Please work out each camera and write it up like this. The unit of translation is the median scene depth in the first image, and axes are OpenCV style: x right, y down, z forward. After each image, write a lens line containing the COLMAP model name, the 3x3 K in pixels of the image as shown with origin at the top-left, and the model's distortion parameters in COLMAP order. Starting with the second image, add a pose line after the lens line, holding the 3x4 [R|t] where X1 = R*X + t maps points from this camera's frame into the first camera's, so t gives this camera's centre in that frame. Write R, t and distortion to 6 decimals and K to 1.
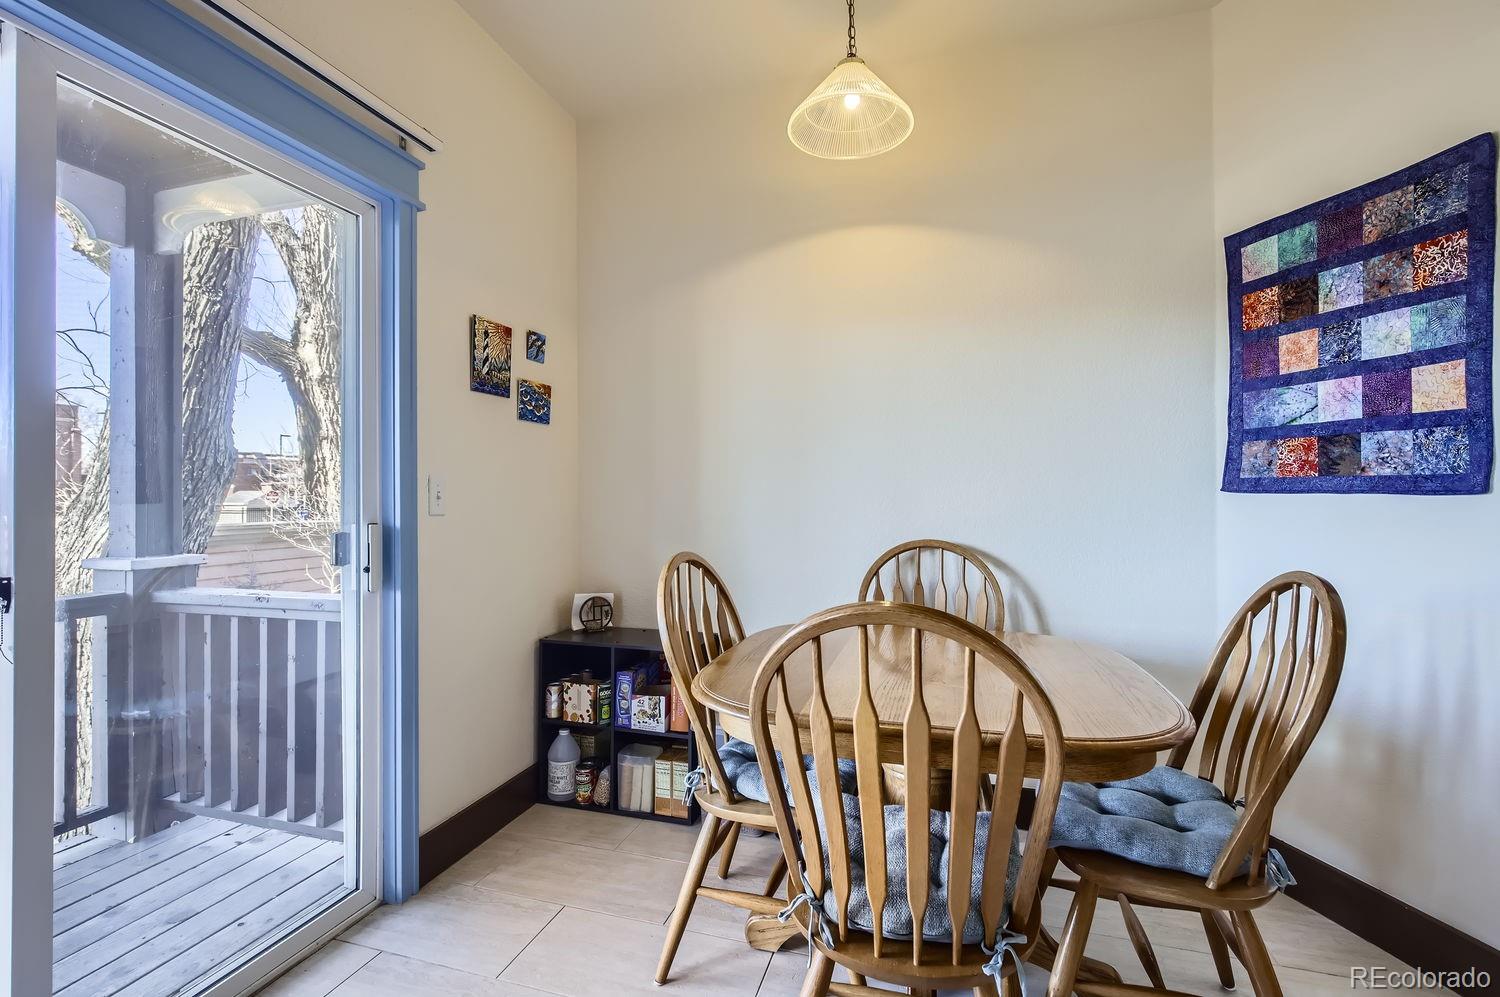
lens RADIAL K [[680.1, 0, 747.3], [0, 680.1, 487.2], [0, 0, 1]] dist [0.006486, -0.001625]
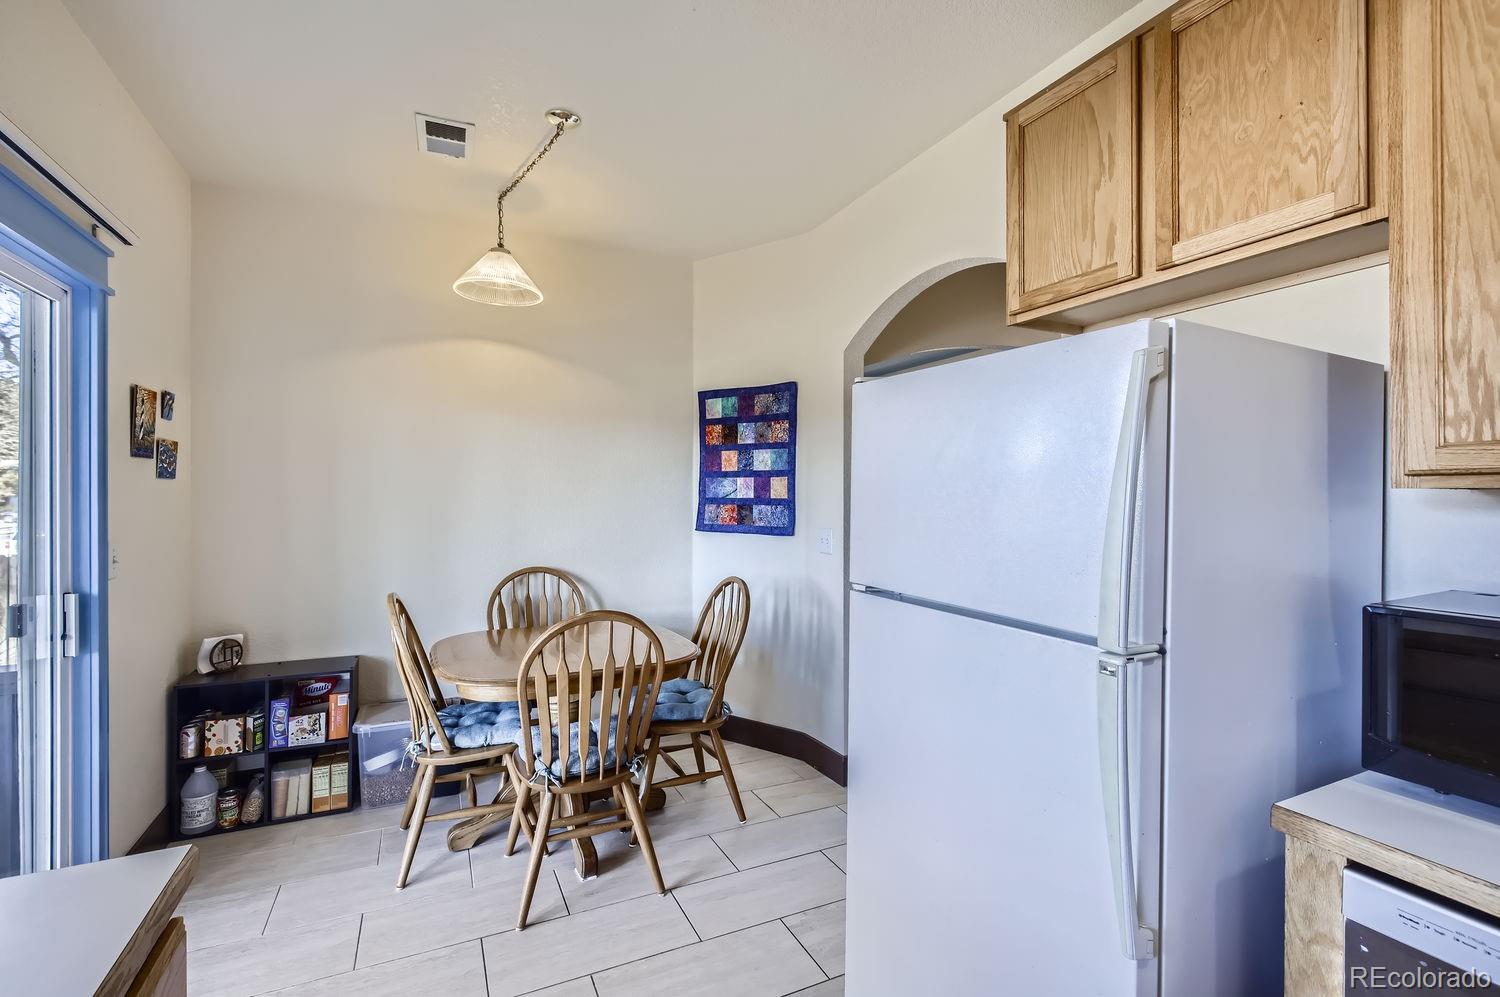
lens RADIAL K [[674.3, 0, 748.5], [0, 674.3, 493.3], [0, 0, 1]] dist [0.003211, -0.003471]
pose [[0.737269, 0.005205, 0.675579, -0.378954], [-0.010540, 0.999937, 0.003798, -0.092428], [-0.675517, -0.009921, 0.737278, -0.383182]]
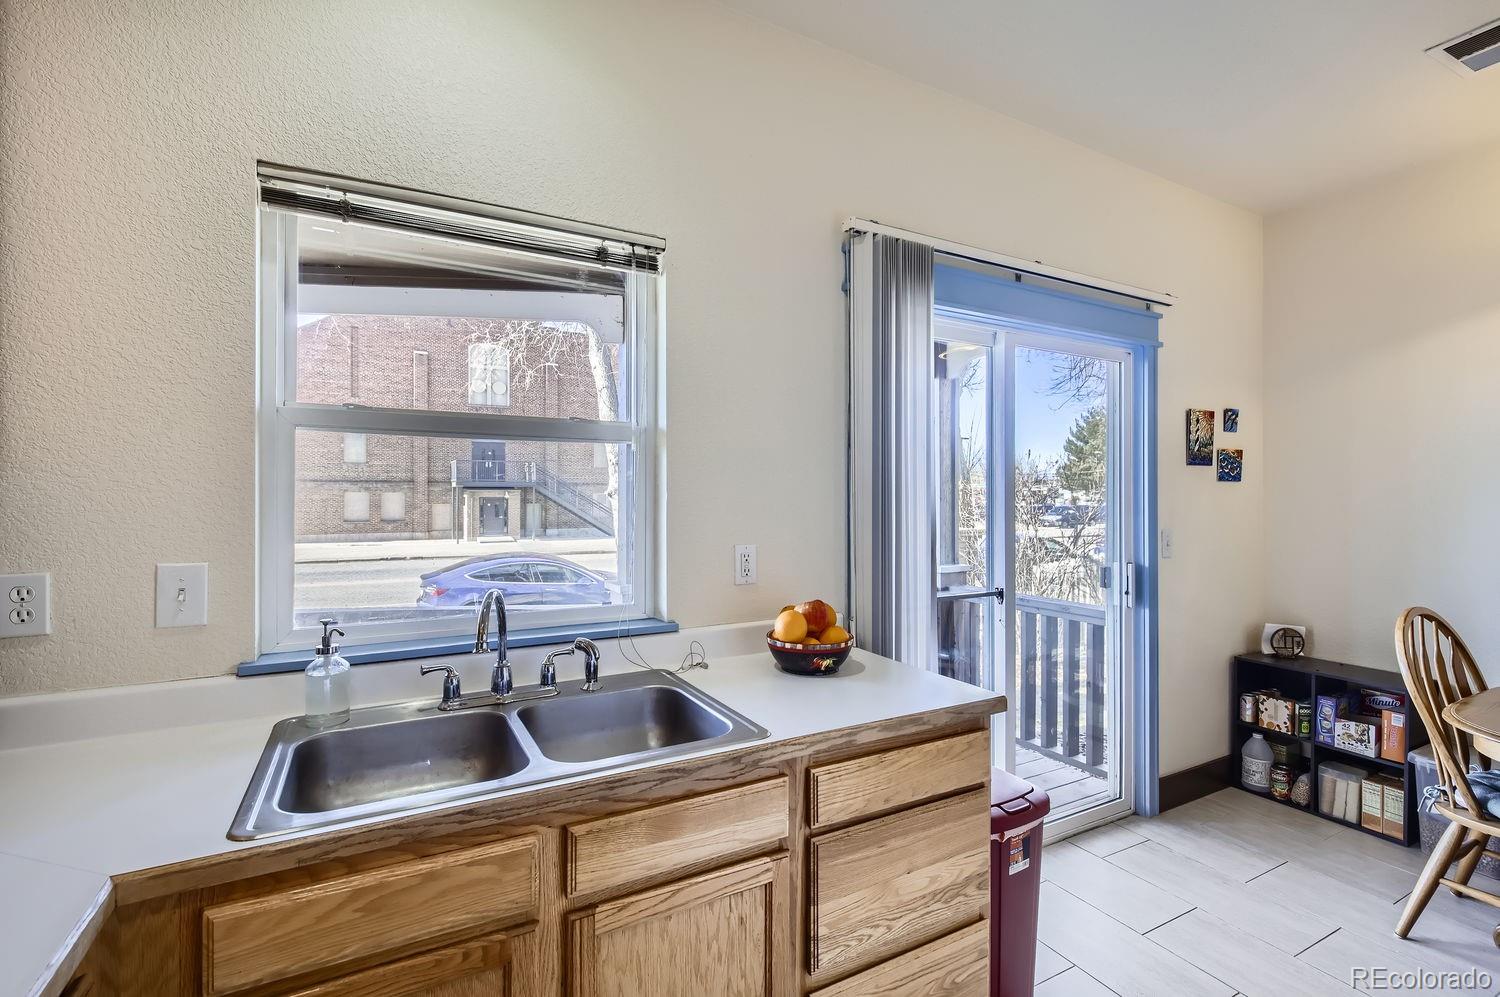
lens RADIAL K [[674.3, 0, 748.5], [0, 674.3, 493.3], [0, 0, 1]] dist [0.003211, -0.003471]
pose [[0.712071, 0.004797, -0.702092, -0.078135], [0.002446, 0.999954, 0.009314, -0.093710], [0.702104, -0.008350, 0.712026, -0.531362]]
